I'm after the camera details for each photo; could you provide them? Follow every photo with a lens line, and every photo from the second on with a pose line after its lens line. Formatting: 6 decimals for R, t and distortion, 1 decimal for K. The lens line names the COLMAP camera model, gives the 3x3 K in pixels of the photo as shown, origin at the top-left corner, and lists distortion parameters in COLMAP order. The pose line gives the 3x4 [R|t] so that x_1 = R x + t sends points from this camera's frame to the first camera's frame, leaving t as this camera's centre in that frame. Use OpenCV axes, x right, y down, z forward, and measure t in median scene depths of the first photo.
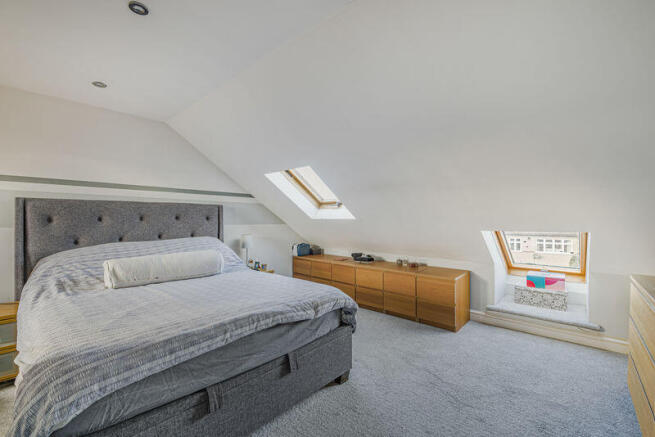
lens RADIAL K [[272.9, 0, 327.5], [0, 272.9, 218.5], [0, 0, 1]] dist [-0.028312, 0.000062]
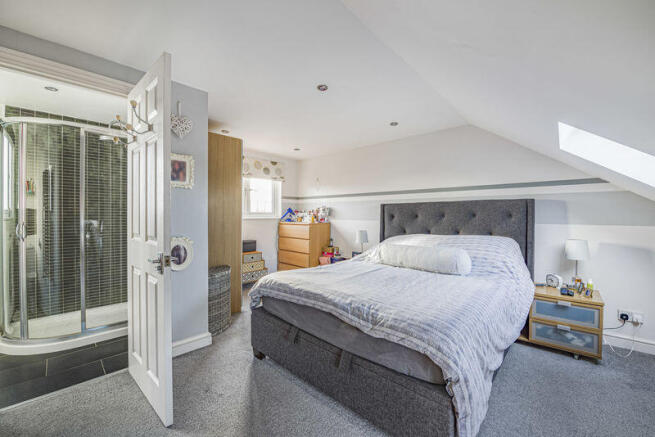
lens RADIAL K [[262.1, 0, 327.5], [0, 262.1, 216.6], [0, 0, 1]] dist [-0.015742, -0.000581]
pose [[-0.006020, 0.005993, -0.999964, 0.613941], [-0.001666, 0.999981, 0.006004, -0.002918], [0.999980, 0.001702, -0.006010, 0.705719]]
